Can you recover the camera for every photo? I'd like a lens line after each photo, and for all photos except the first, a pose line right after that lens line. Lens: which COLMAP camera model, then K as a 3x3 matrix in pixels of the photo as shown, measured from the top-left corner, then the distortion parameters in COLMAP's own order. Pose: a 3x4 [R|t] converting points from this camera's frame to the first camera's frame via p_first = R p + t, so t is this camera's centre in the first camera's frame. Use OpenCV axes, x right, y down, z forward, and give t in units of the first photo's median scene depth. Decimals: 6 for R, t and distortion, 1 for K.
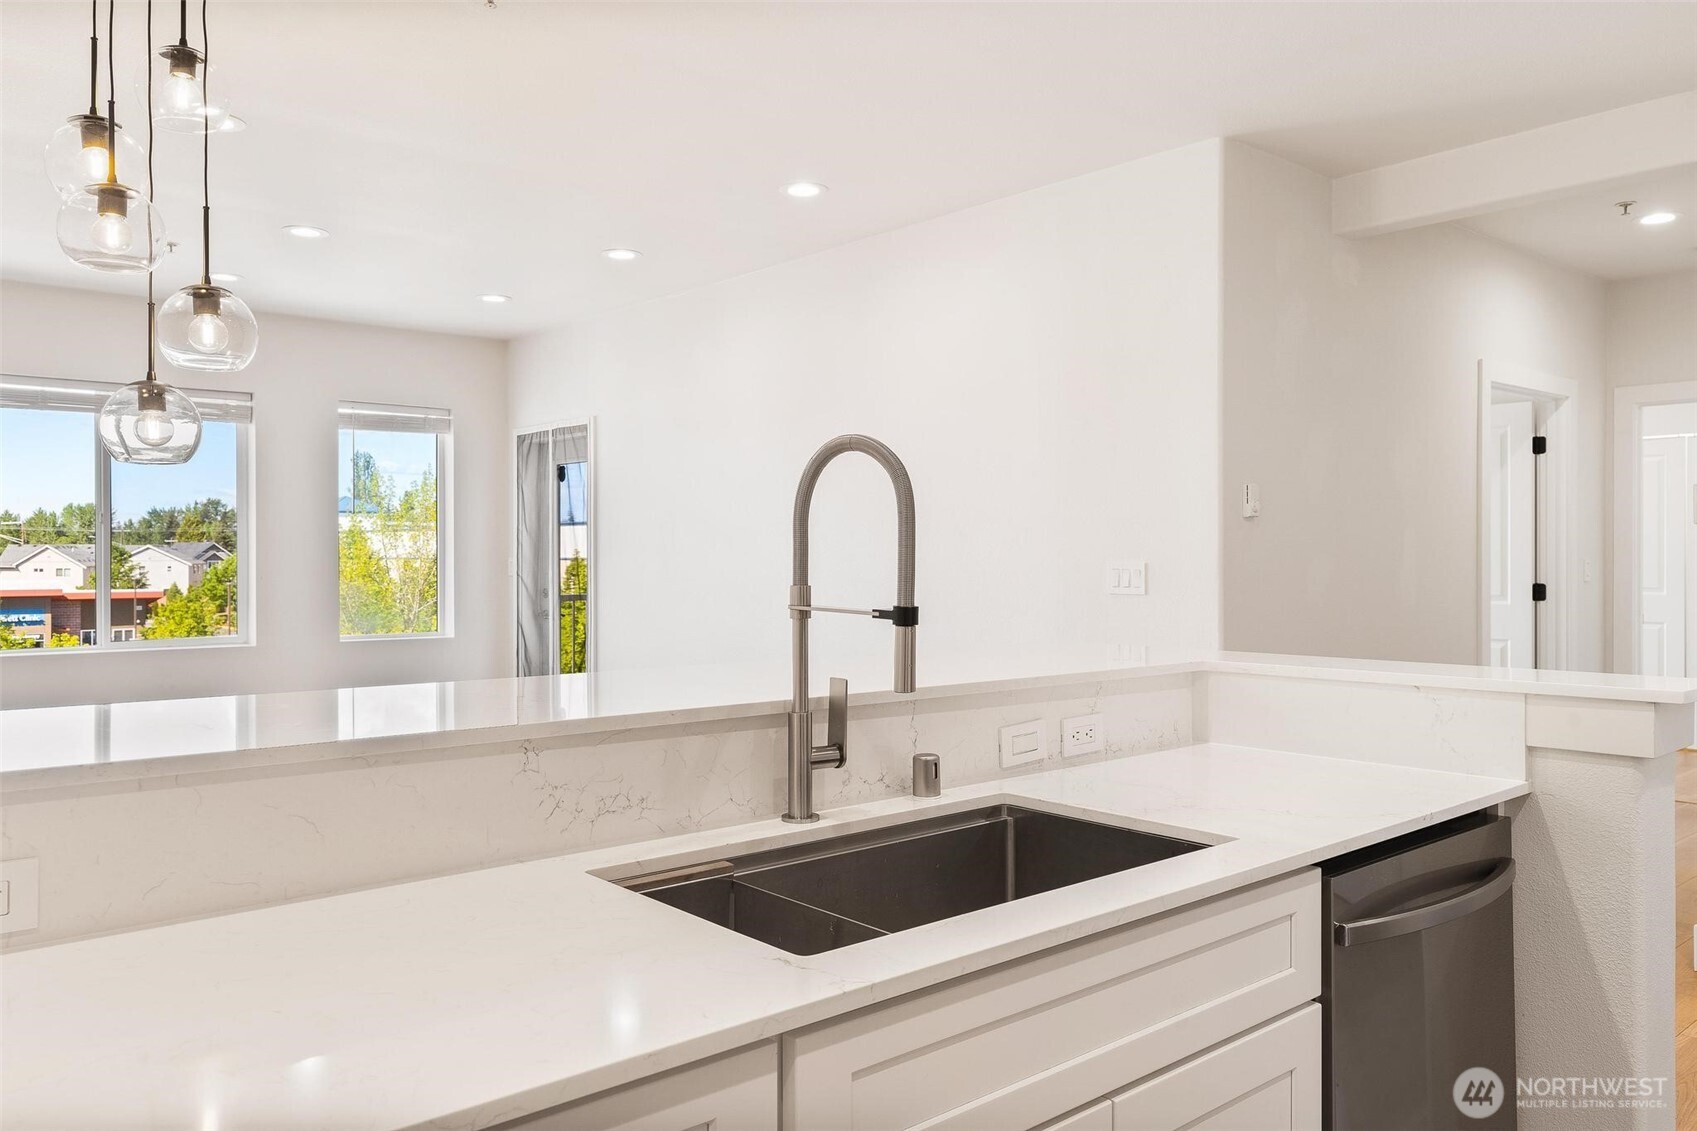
lens RADIAL K [[1244.5, 0, 848.5], [0, 1244.5, 565.5], [0, 0, 1]] dist [-0.004340, 0.000289]
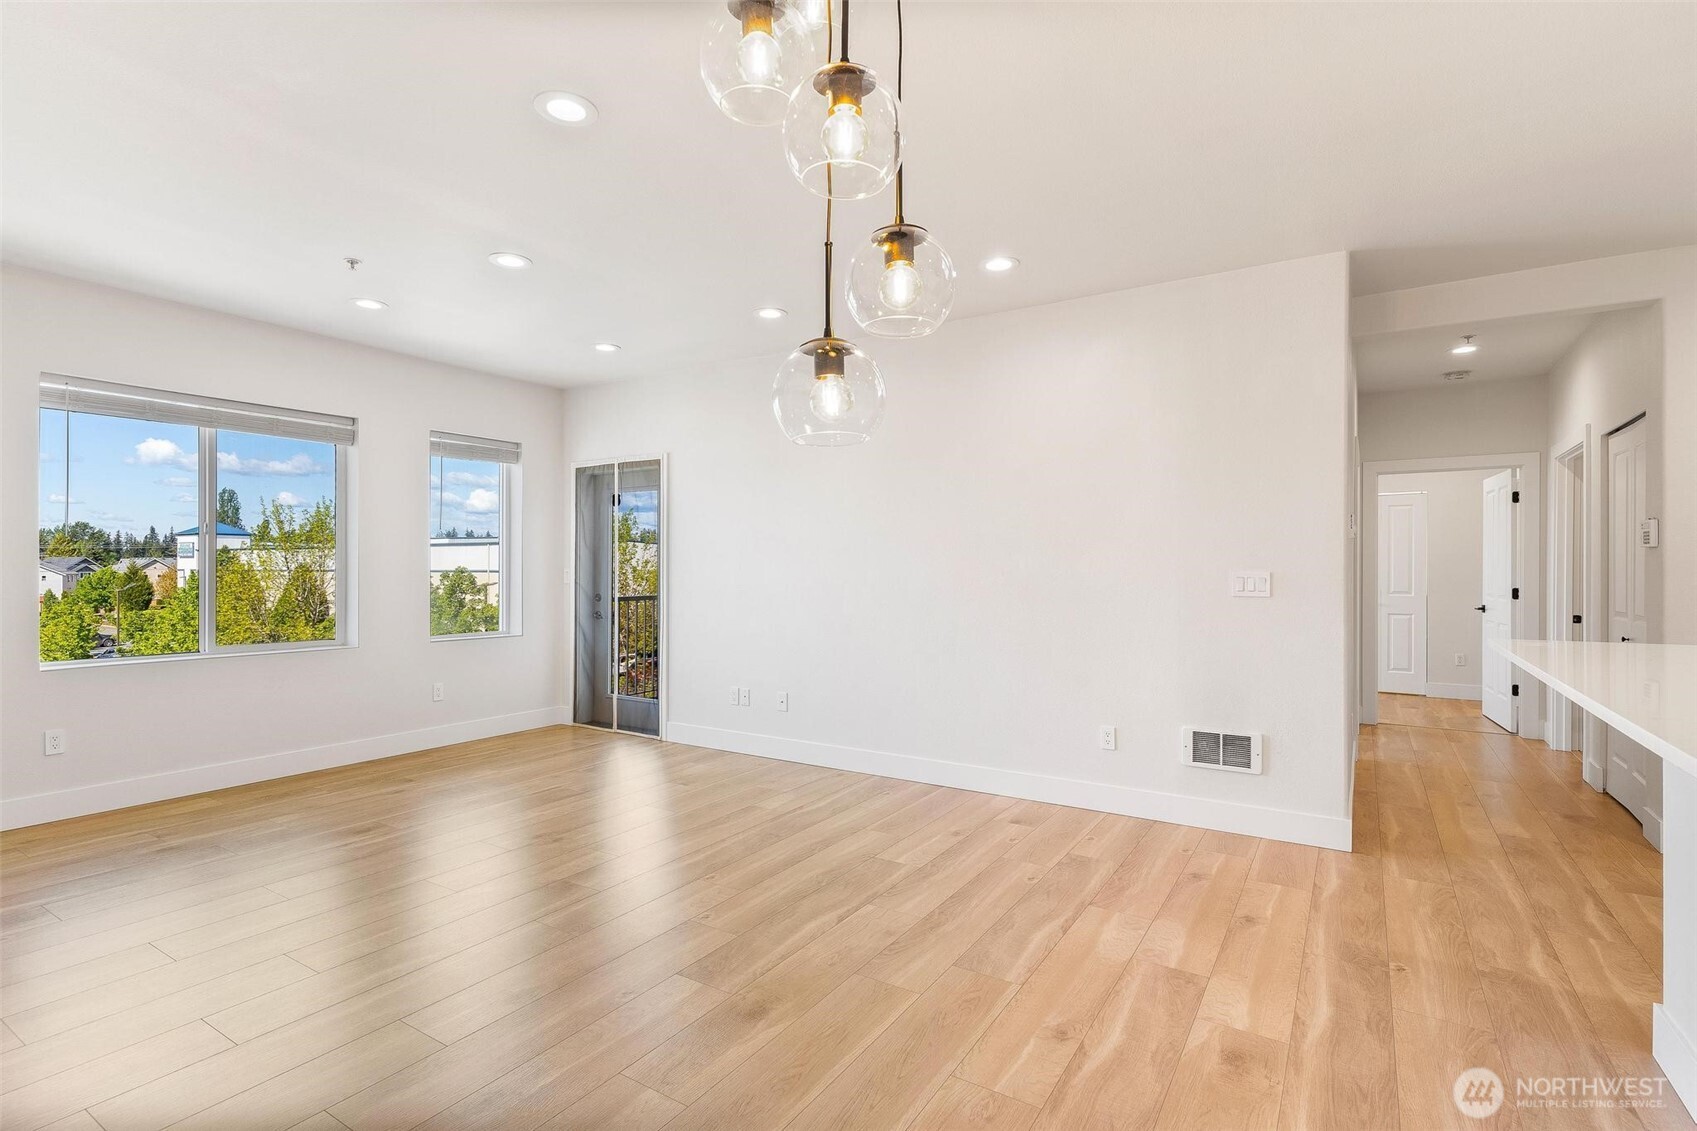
lens RADIAL K [[811.3, 0, 842.7], [0, 811.3, 569.6], [0, 0, 1]] dist [0.000885, 0.000112]
pose [[0.960351, 0.004380, 0.278758, -0.255130], [-0.001924, 0.999957, -0.009085, 0.001871], [-0.278785, 0.008189, 0.960318, 0.181556]]
